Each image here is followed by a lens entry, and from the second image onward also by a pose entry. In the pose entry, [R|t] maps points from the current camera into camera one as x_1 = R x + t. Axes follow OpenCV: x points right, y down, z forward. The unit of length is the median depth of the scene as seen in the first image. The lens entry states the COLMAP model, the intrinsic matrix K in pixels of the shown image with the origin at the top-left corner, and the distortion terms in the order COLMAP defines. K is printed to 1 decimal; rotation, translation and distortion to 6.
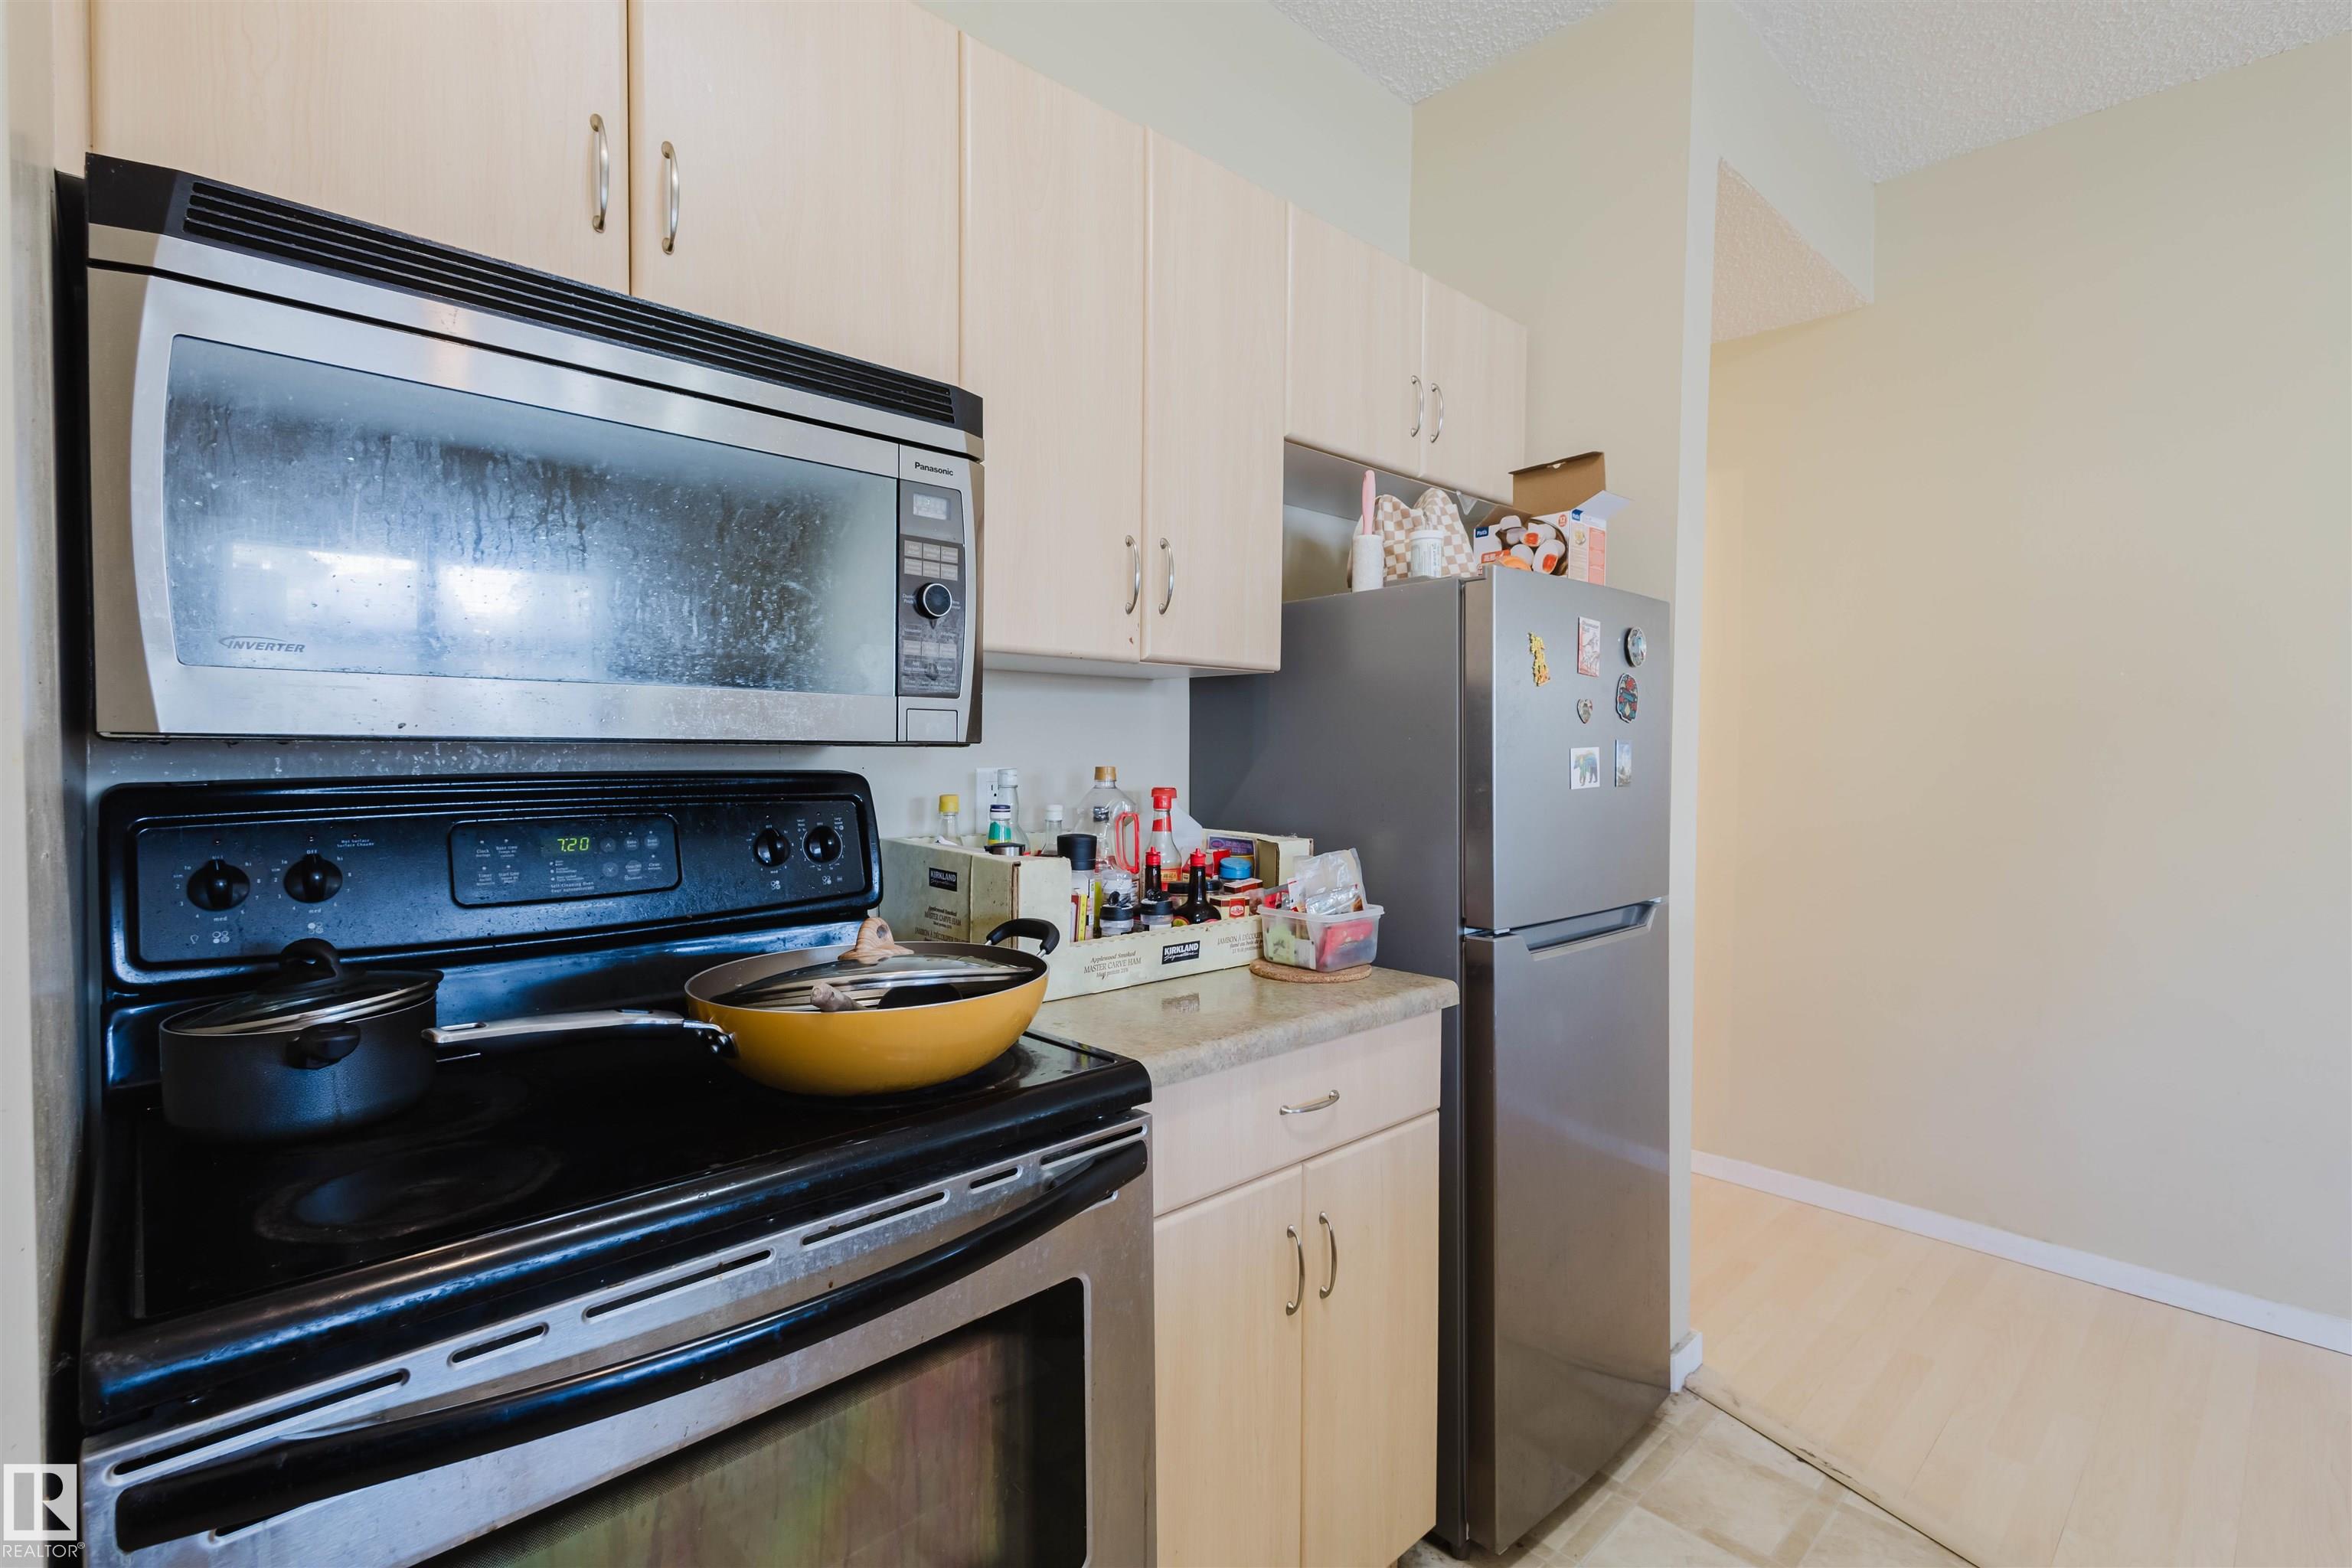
lens RADIAL K [[1088.1, 0, 1171.3], [0, 1088.1, 780.3], [0, 0, 1]] dist [0.012169, -0.002618]
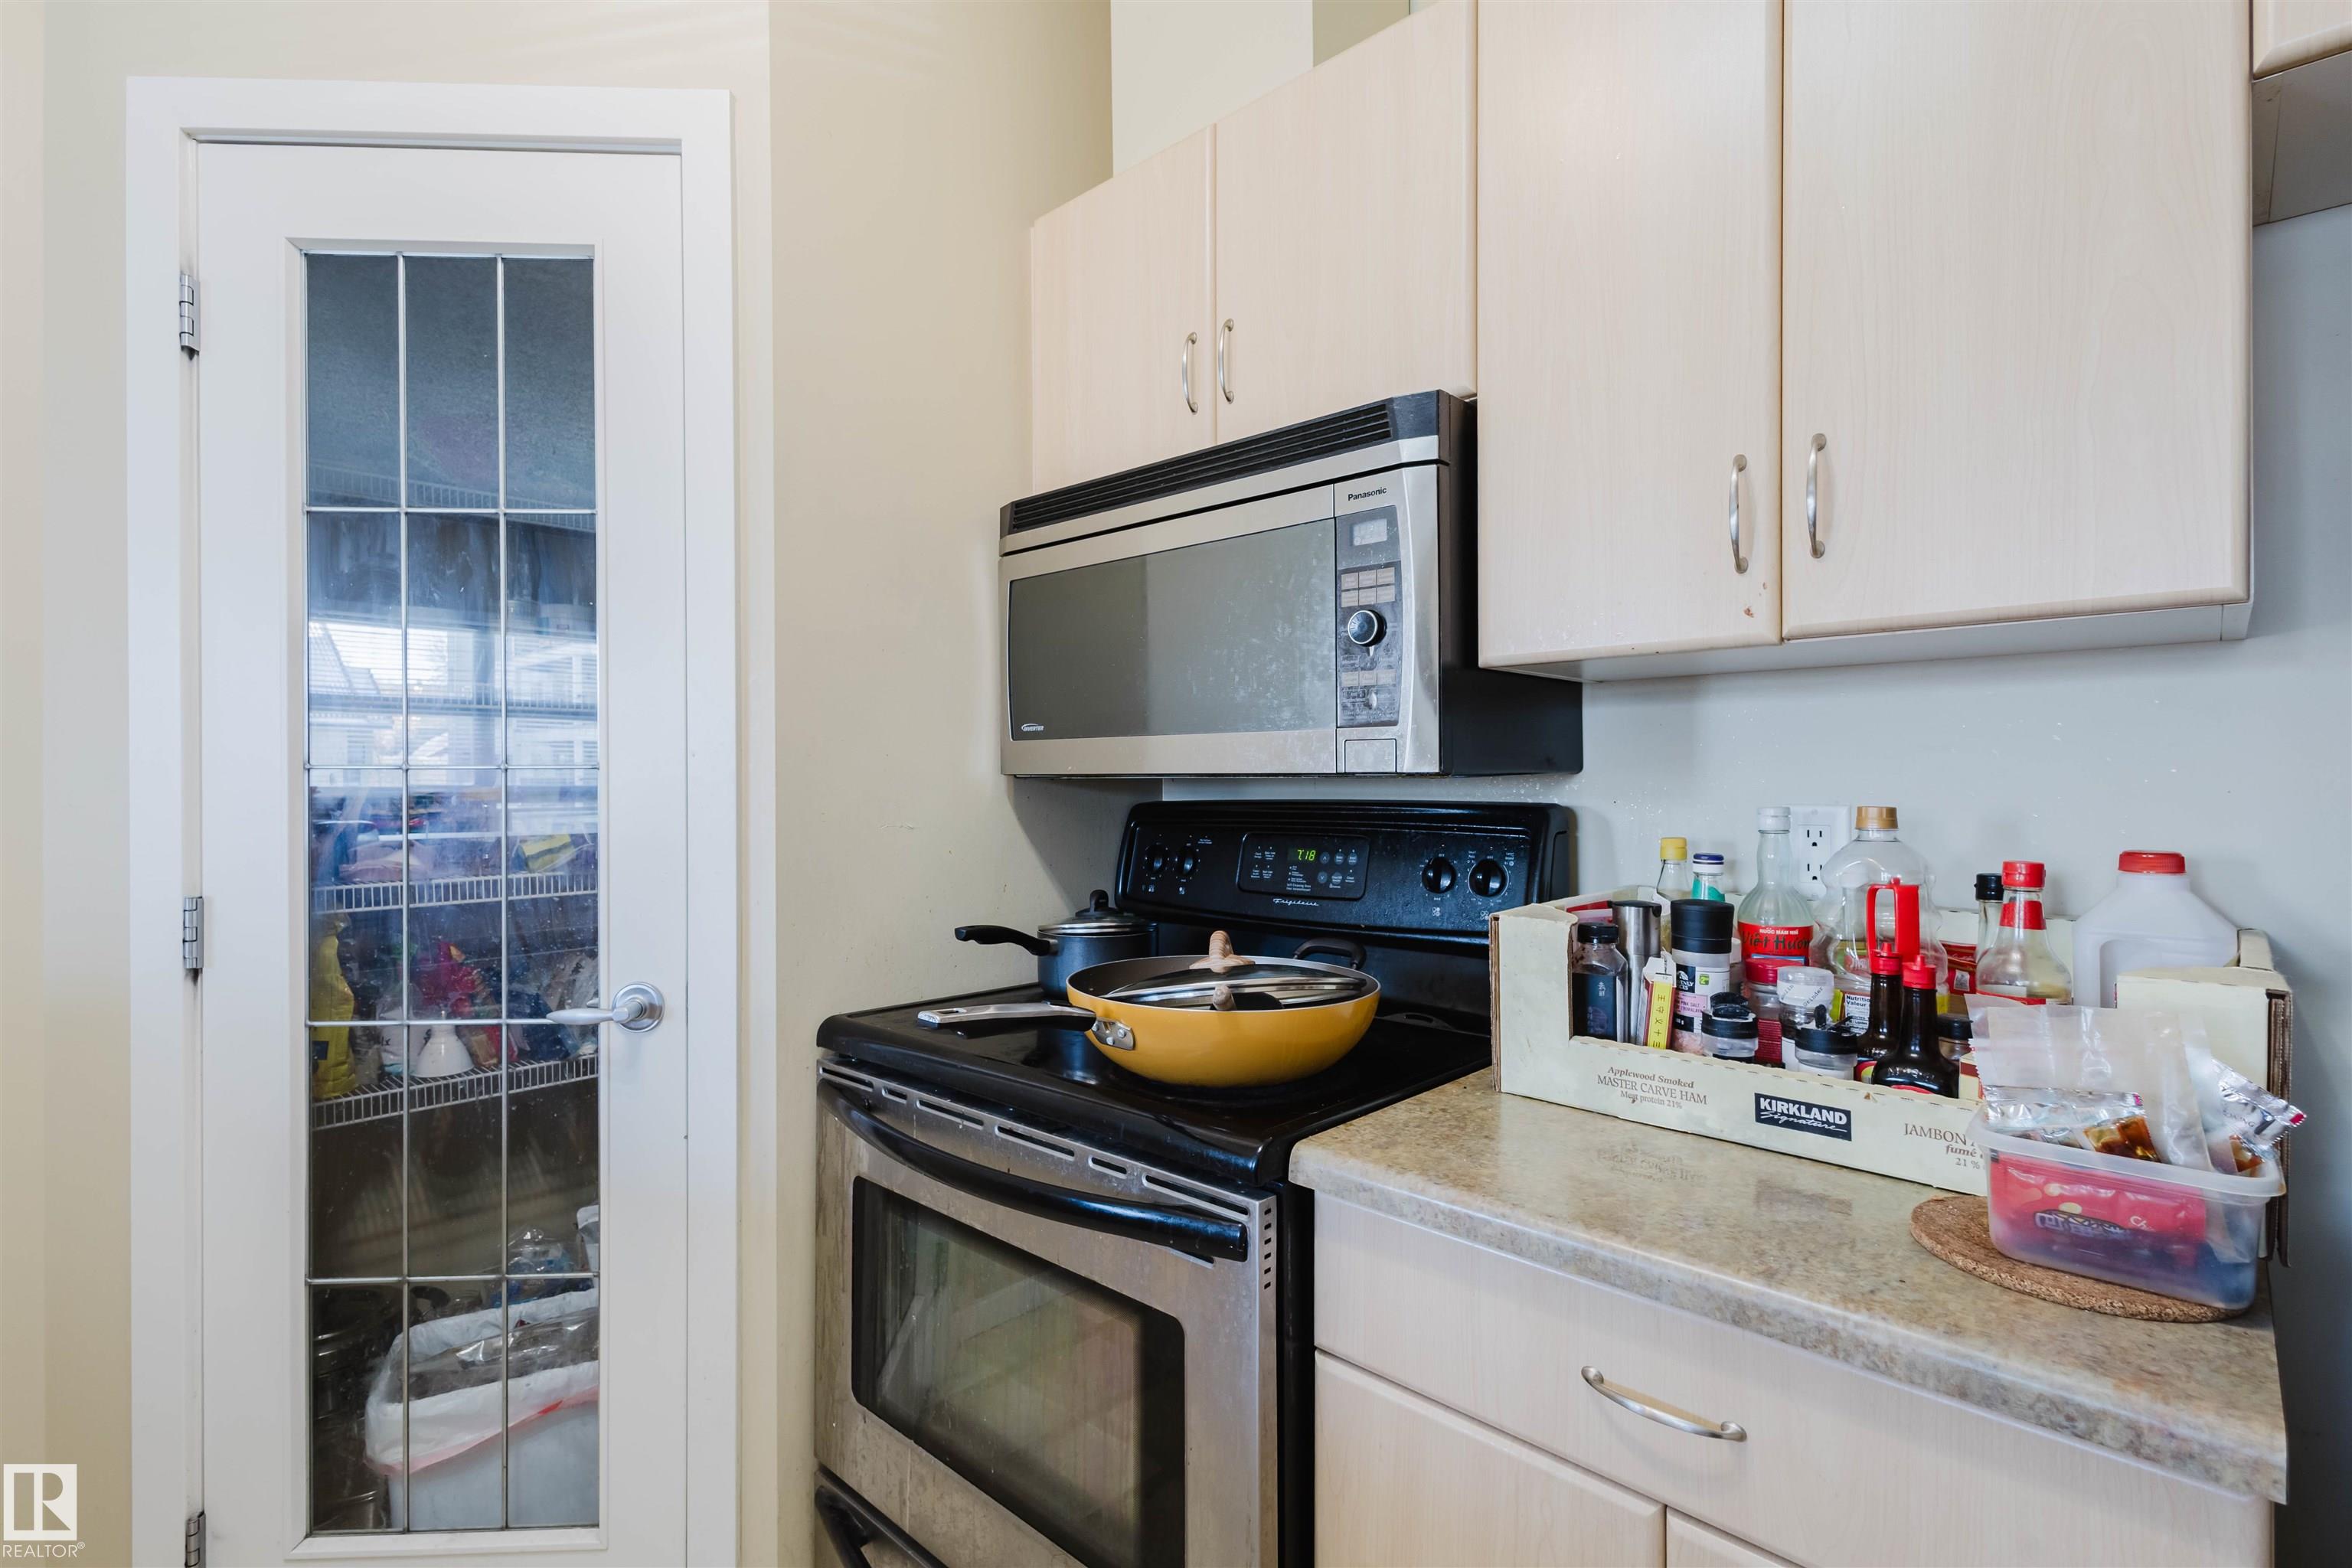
lens RADIAL K [[1088.1, 0, 1178.4], [0, 1088.1, 782.6], [0, 0, 1]] dist [0.012169, -0.002618]
pose [[0.064804, -0.001123, -0.997897, 0.727711], [-0.027160, 0.999627, -0.002889, -0.018872], [0.997528, 0.027290, 0.064749, 0.755431]]
